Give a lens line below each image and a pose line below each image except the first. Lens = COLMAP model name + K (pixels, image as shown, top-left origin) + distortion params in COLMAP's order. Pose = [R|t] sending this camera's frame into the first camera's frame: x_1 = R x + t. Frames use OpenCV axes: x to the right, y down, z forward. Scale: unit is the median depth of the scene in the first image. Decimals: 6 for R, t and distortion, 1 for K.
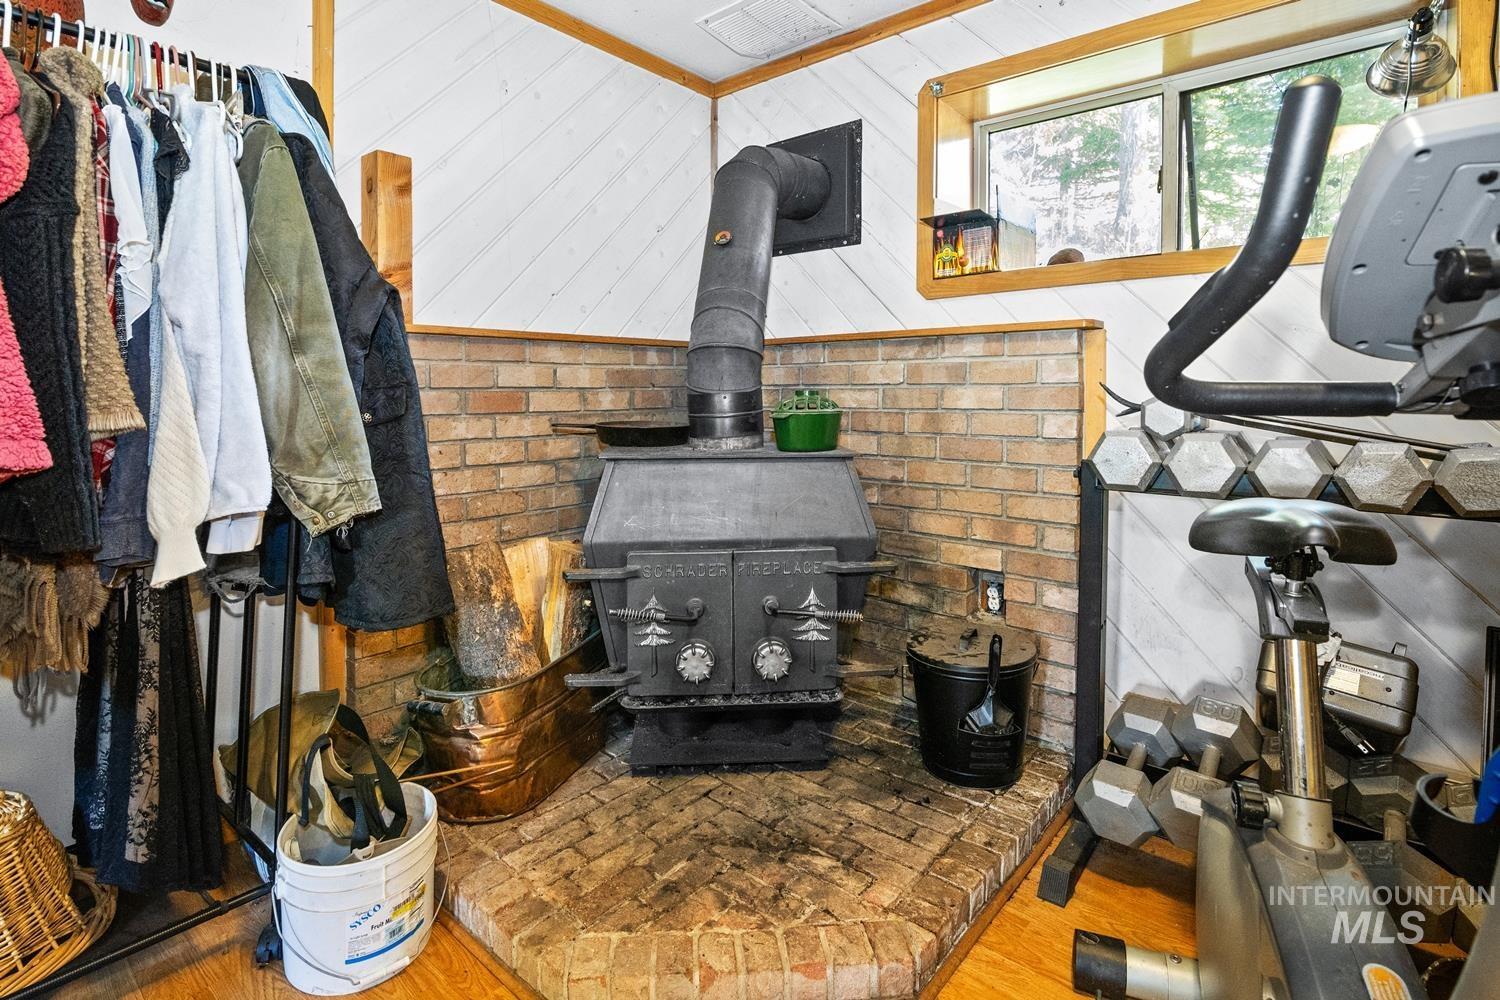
lens RADIAL K [[724.0, 0, 722.7], [0, 724.0, 412.0], [0, 0, 1]] dist [-0.019596, 0.000314]
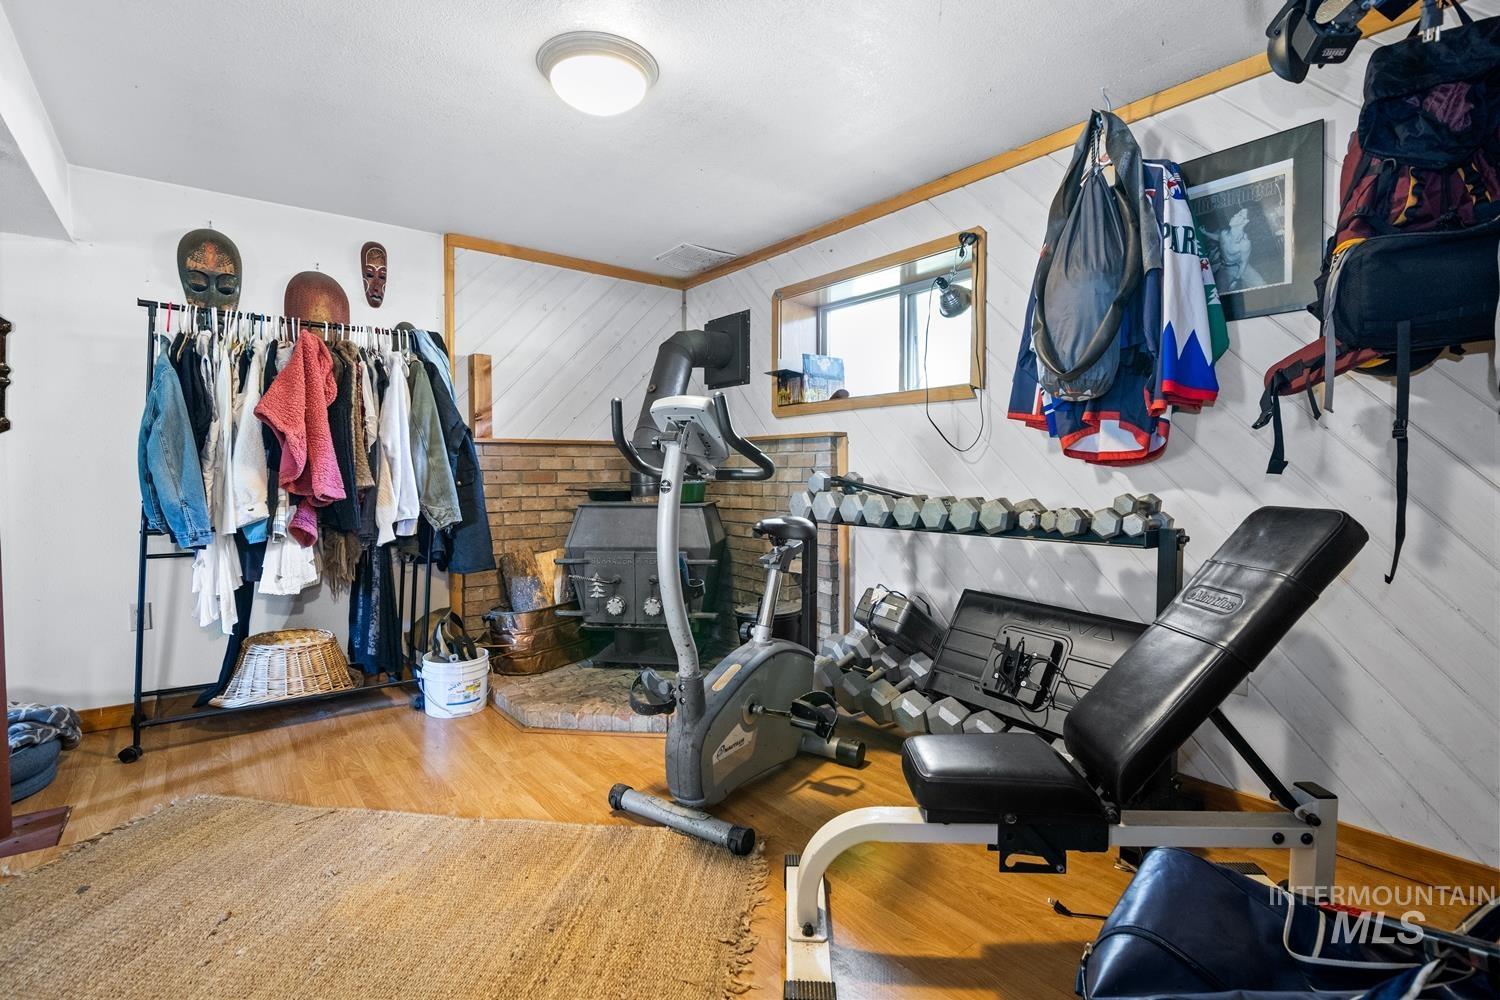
lens RADIAL K [[718.1, 0, 748.5], [0, 718.1, 504.7], [0, 0, 1]] dist [-0.018070, 0.000901]
pose [[0.982066, 0.008636, -0.188342, 0.855699], [-0.005148, 0.999806, 0.019005, 0.028317], [0.188469, -0.017695, 0.981920, -1.091724]]
